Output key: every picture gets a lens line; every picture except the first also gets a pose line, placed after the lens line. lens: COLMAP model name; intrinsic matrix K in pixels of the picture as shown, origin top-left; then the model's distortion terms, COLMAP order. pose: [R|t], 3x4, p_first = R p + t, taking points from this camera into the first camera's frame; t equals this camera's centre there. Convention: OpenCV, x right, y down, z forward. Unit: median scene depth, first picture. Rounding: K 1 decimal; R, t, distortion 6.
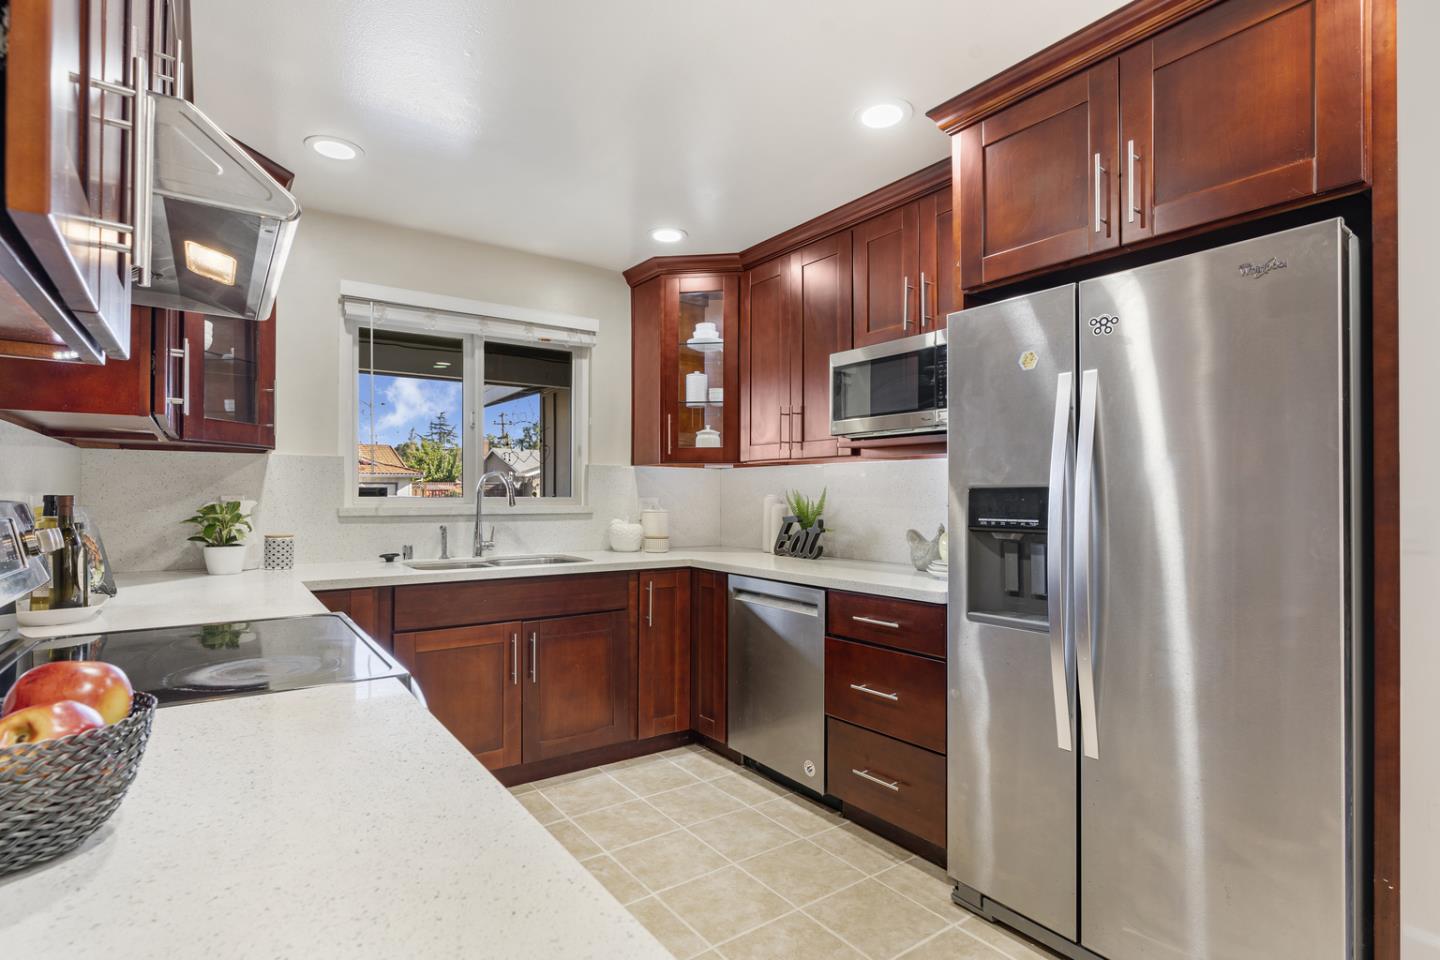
lens RADIAL K [[715.7, 0, 728.4], [0, 715.7, 485.5], [0, 0, 1]] dist [0.000590, 0.000300]
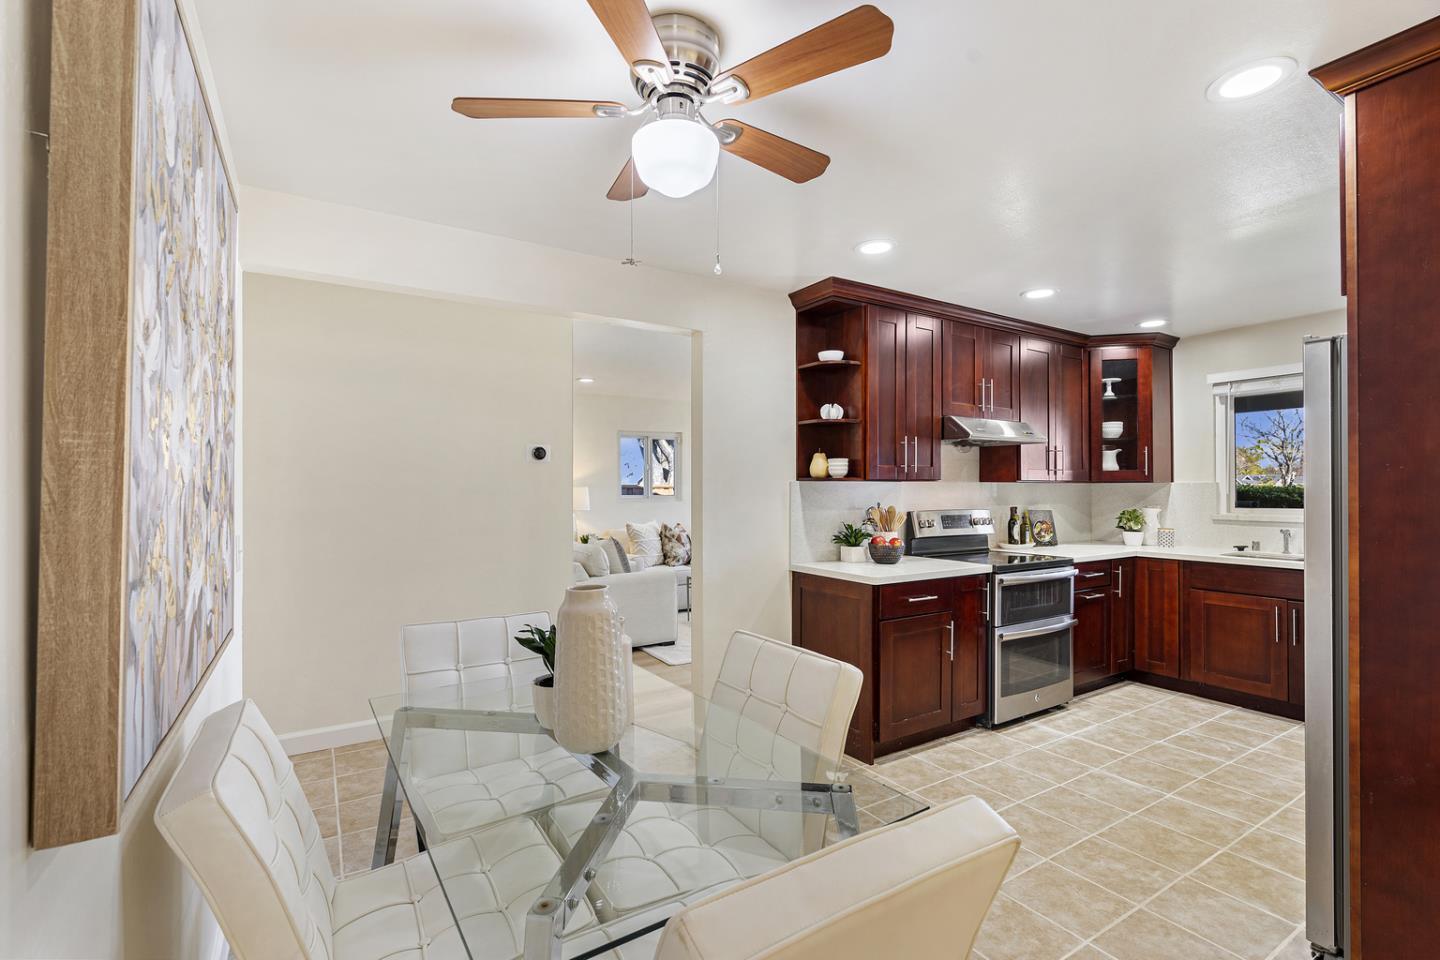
lens RADIAL K [[646.3, 0, 712.1], [0, 646.3, 487.9], [0, 0, 1]] dist [-0.000593, 0.000037]
pose [[-0.074286, -0.005978, -0.997219, 0.941590], [0.013948, 0.999878, -0.007033, -0.031833], [0.997139, -0.014432, -0.074194, -0.015673]]
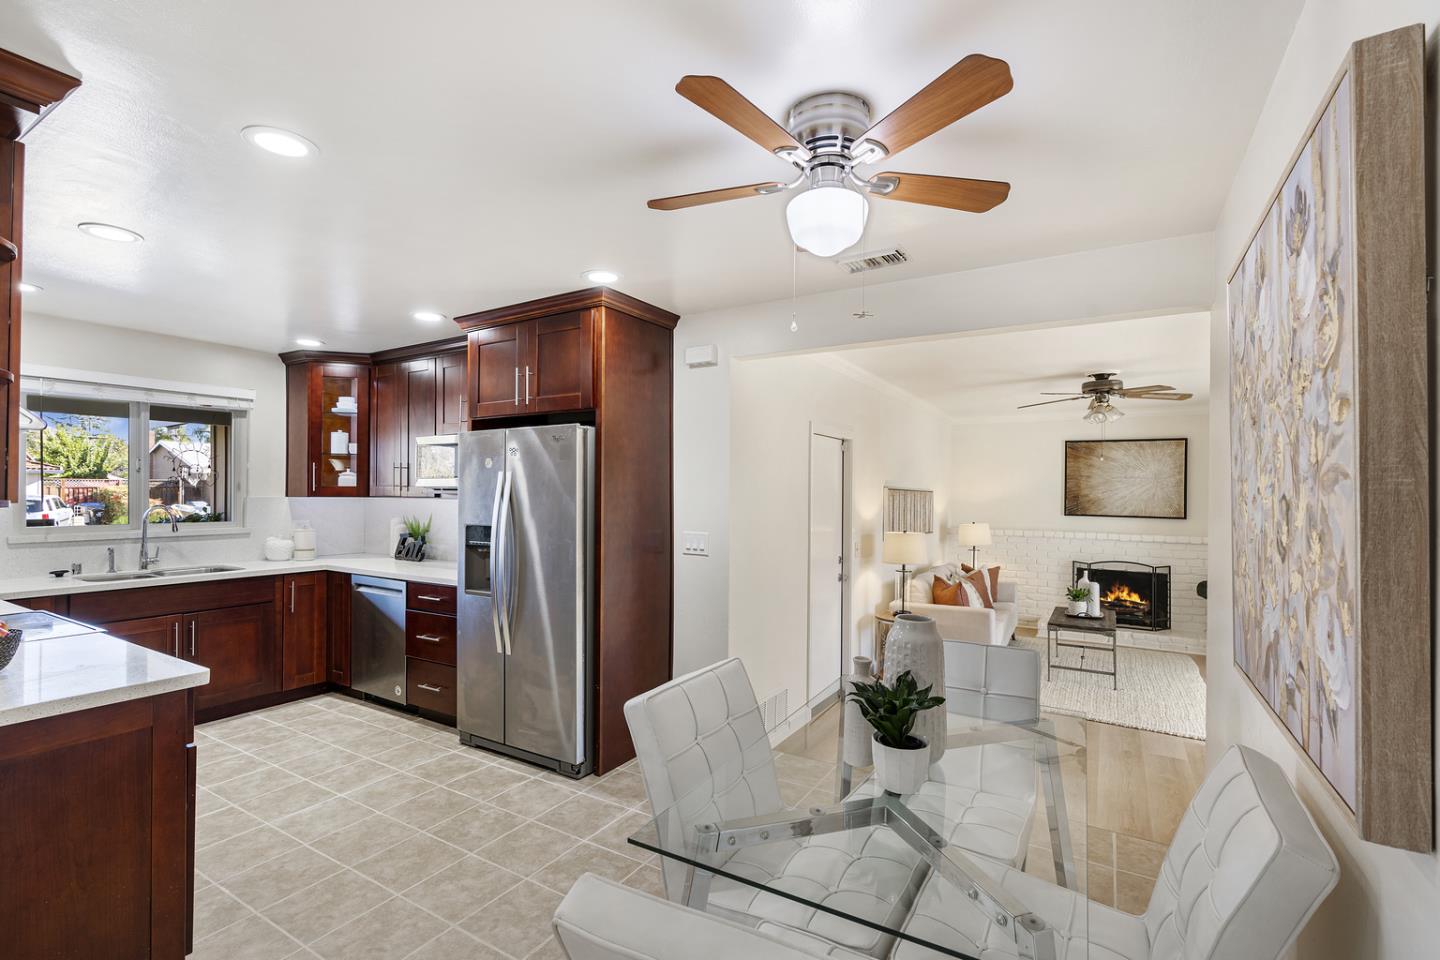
lens RADIAL K [[646.3, 0, 712.1], [0, 646.3, 487.9], [0, 0, 1]] dist [-0.000593, 0.000037]
pose [[0.925338, 0.003613, 0.379126, 0.178386], [-0.006412, 0.999961, 0.006121, -0.068858], [-0.379089, -0.008095, 0.925325, -0.529256]]
